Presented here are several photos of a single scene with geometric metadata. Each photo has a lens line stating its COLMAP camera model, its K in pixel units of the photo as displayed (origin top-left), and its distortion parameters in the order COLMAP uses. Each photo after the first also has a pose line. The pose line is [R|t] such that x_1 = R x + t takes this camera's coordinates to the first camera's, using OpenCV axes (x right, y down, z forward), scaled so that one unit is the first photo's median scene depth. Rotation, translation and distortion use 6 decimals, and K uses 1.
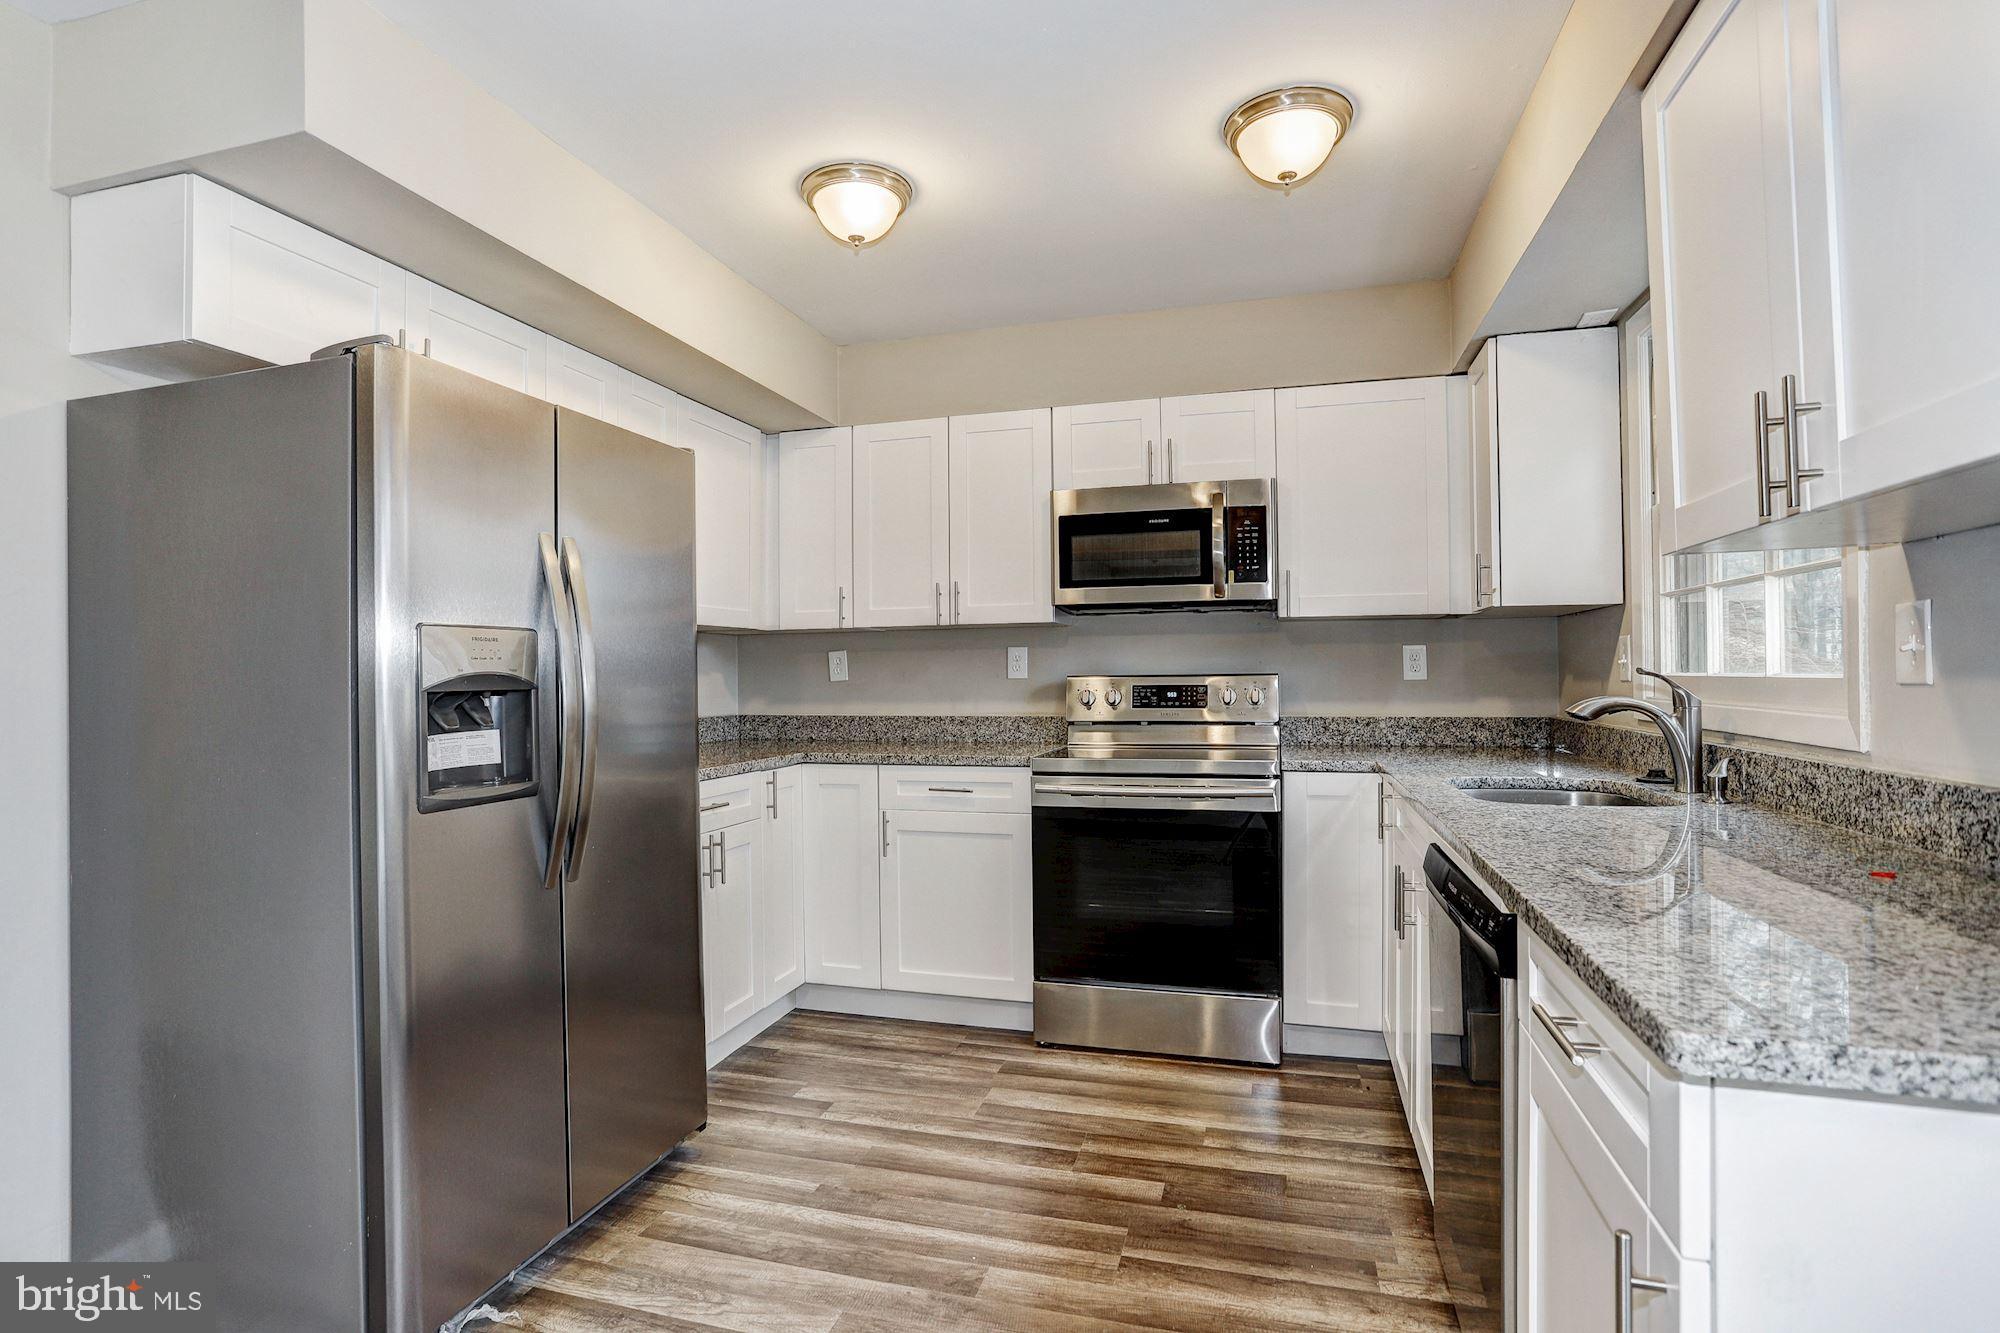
lens RADIAL K [[969.6, 0, 995.6], [0, 969.6, 663.0], [0, 0, 1]] dist [-0.064299, 0.029678]
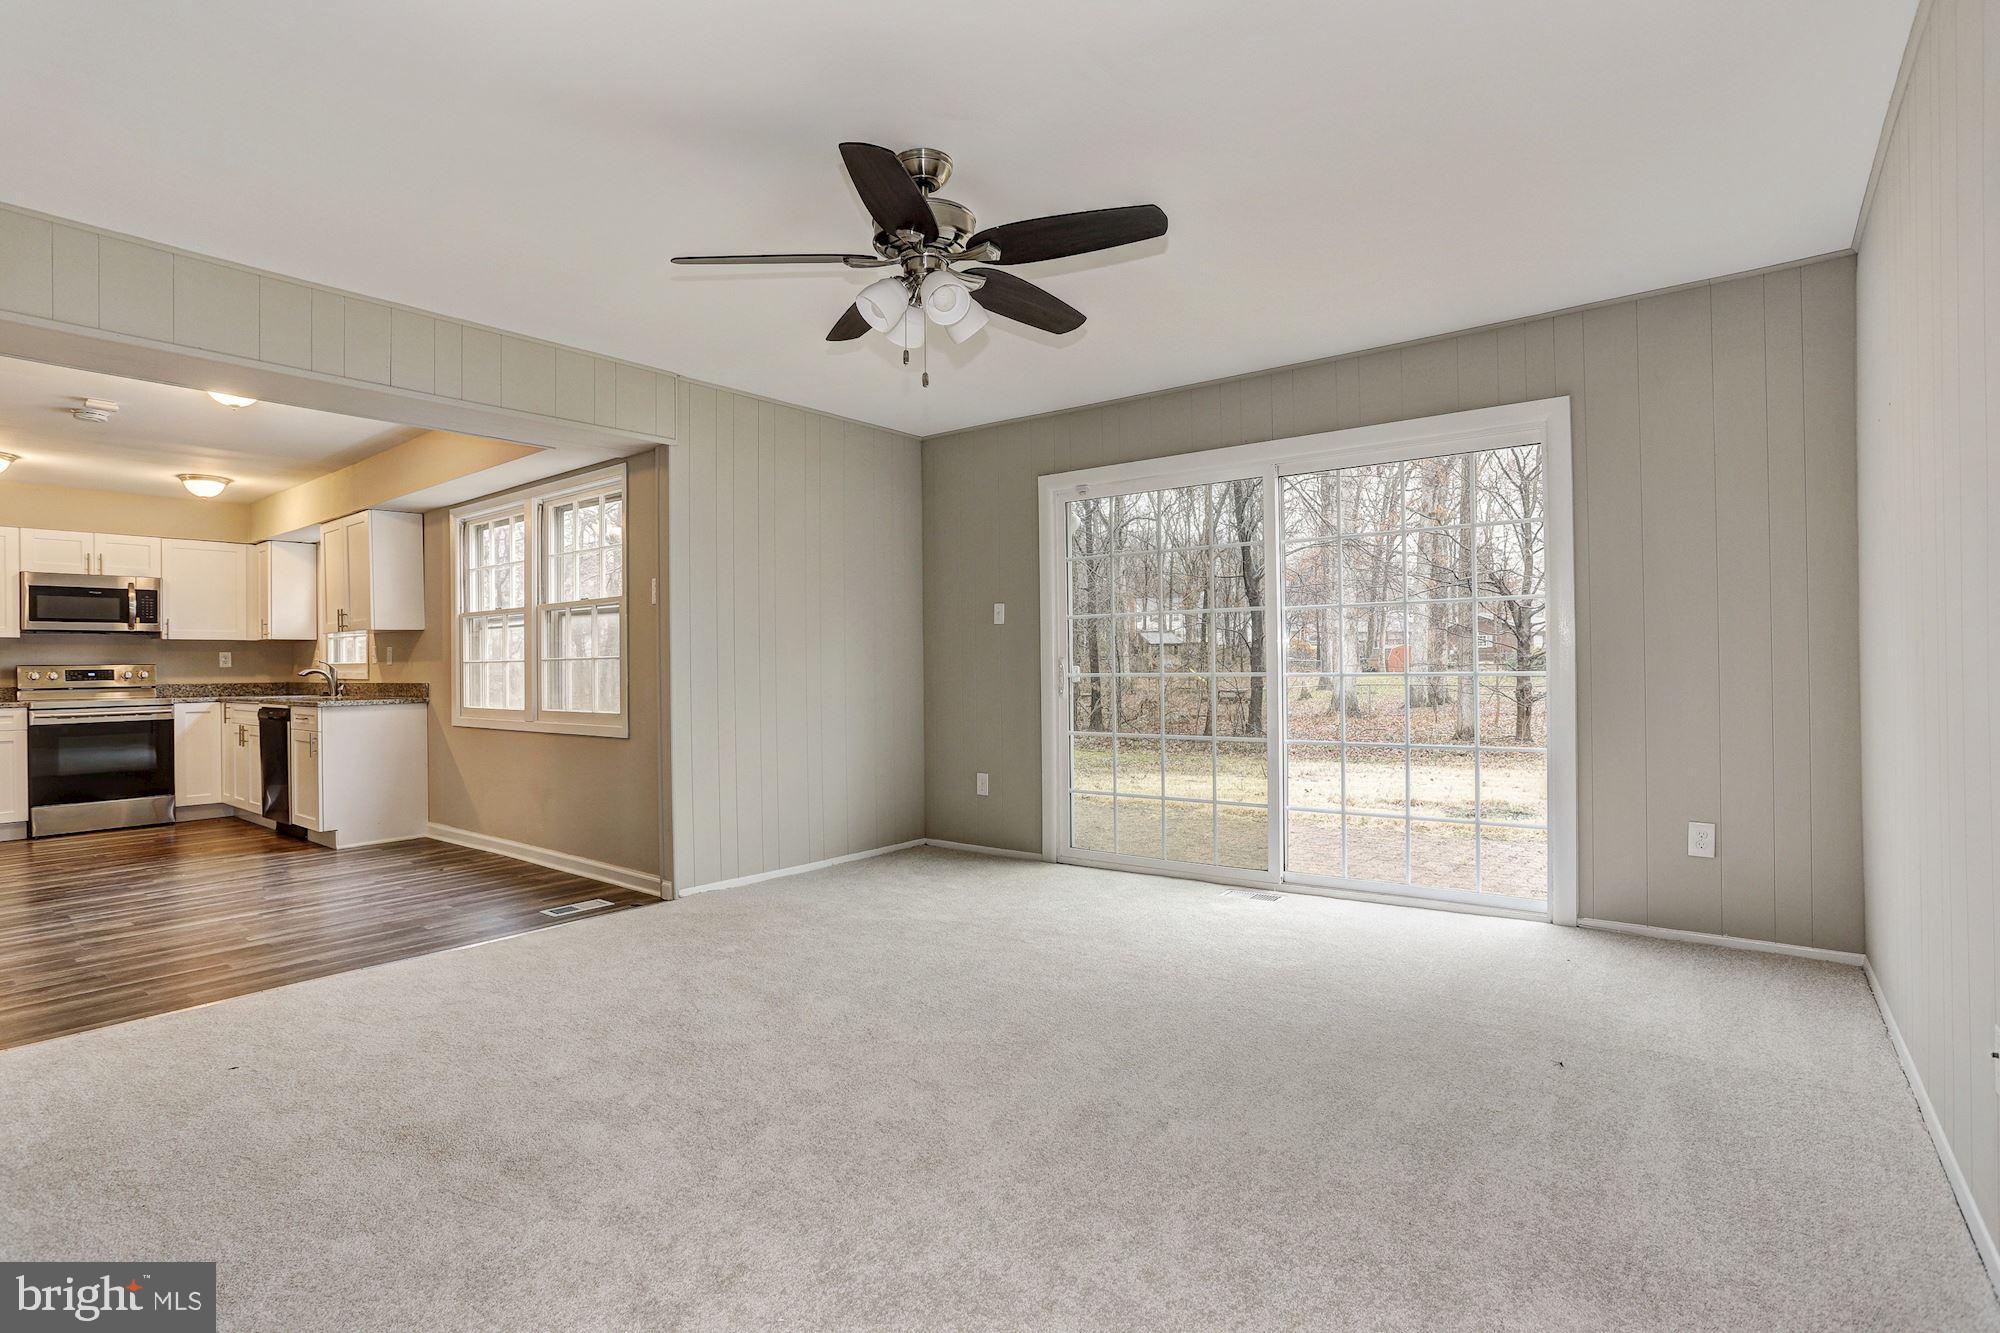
lens RADIAL K [[969.6, 0, 995.6], [0, 969.6, 663.0], [0, 0, 1]] dist [-0.064299, 0.029678]
pose [[0.372758, 0.004887, 0.927916, -1.026694], [-0.001386, 0.999988, -0.004710, 0.016629], [-0.927927, 0.000470, 0.372761, -1.649175]]
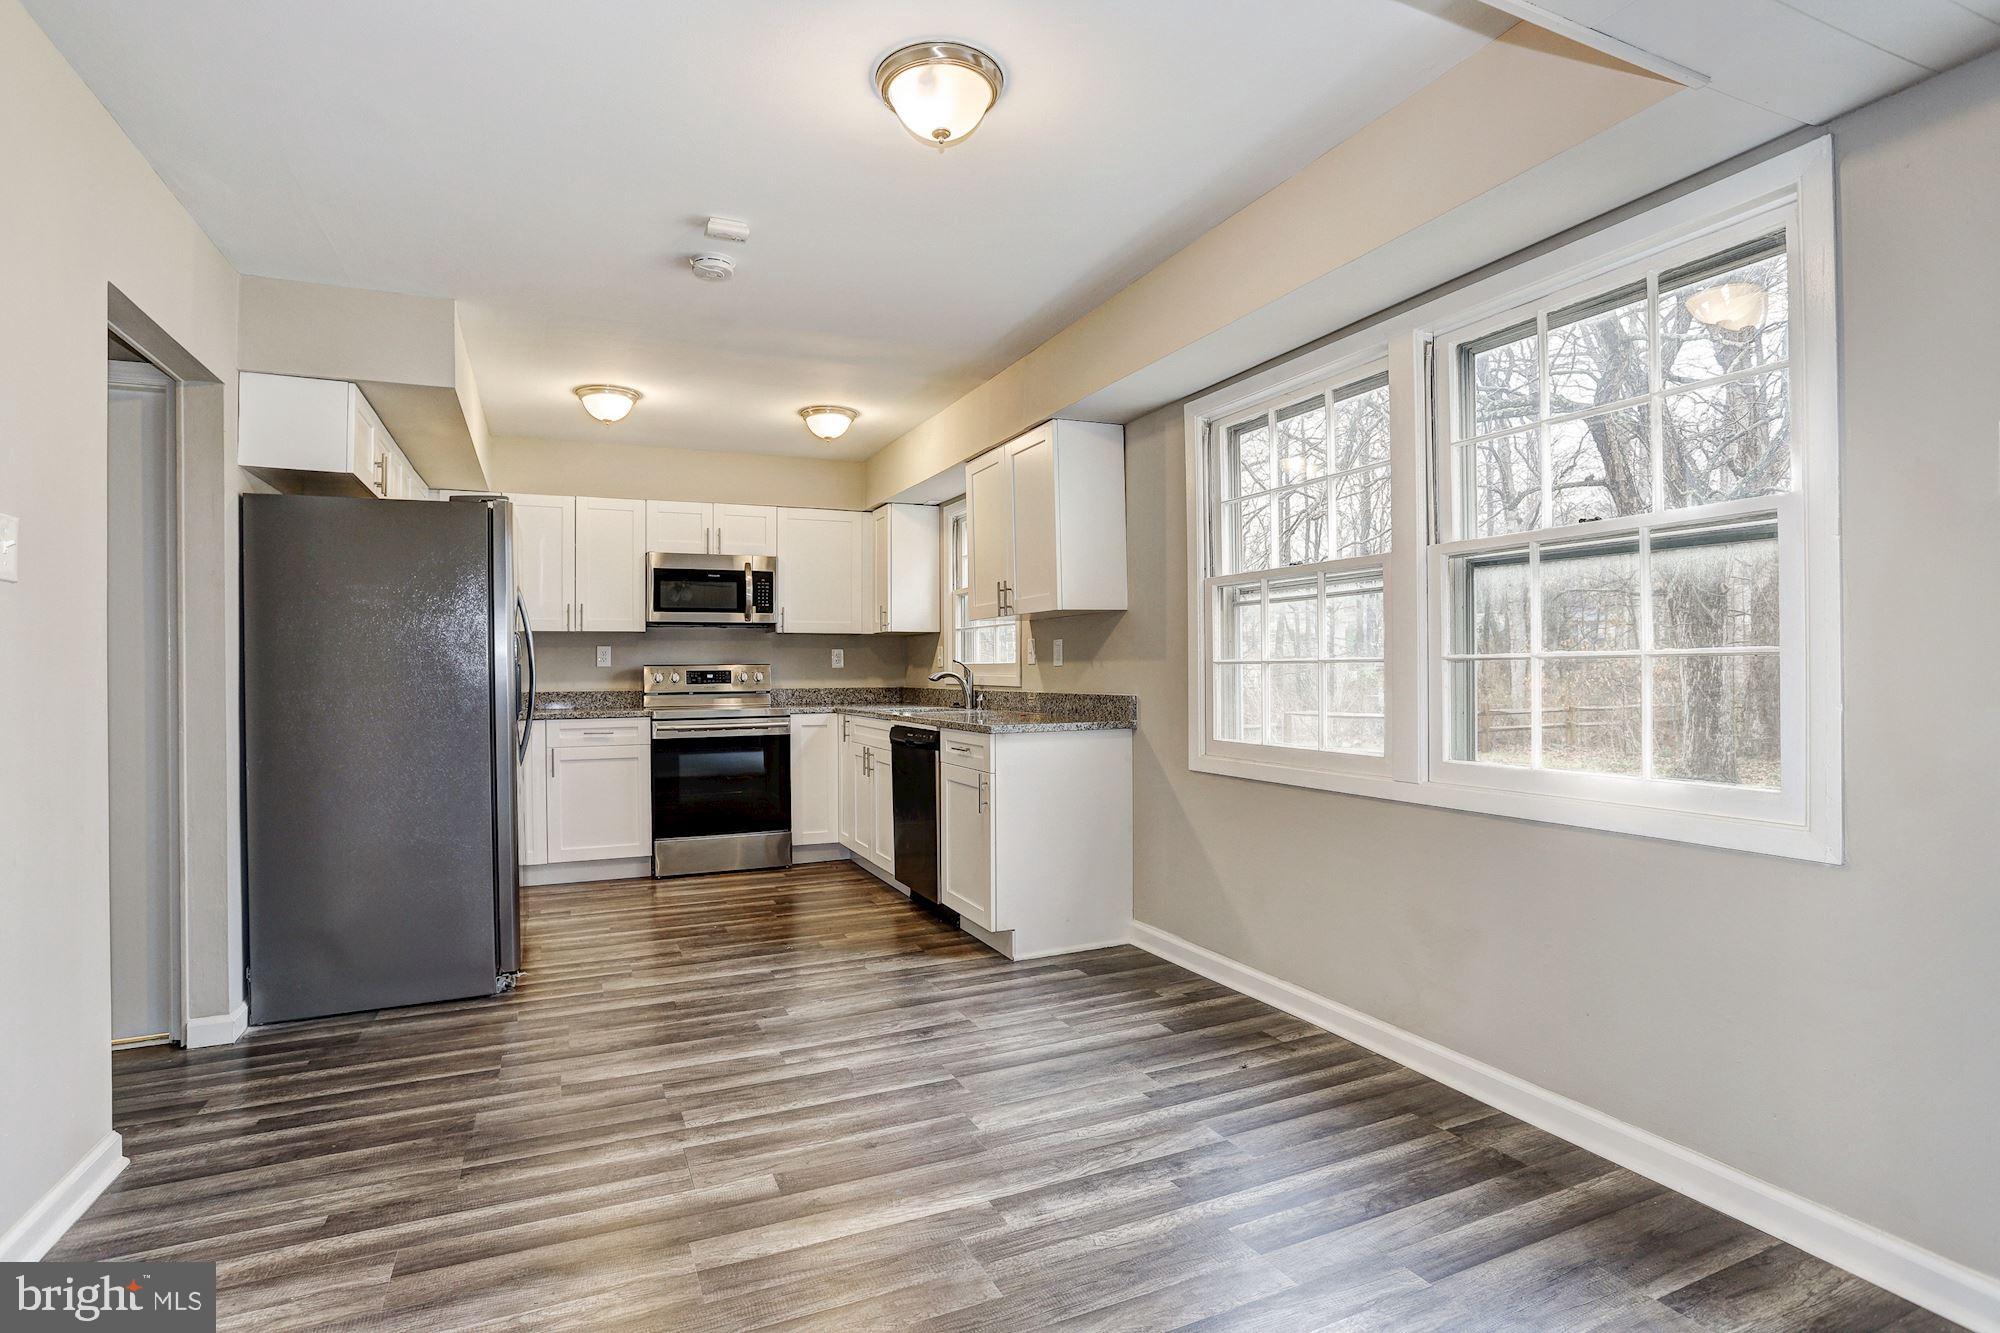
lens RADIAL K [[982.3, 0, 1000.0], [0, 982.3, 666.5], [0, 0, 1]] dist [-0.061501, 0.021491]
pose [[0.758183, 0.005442, 0.652019, -0.593513], [-0.006610, 0.999978, -0.000660, 0.014918], [-0.652009, -0.003810, 0.758202, -0.678486]]
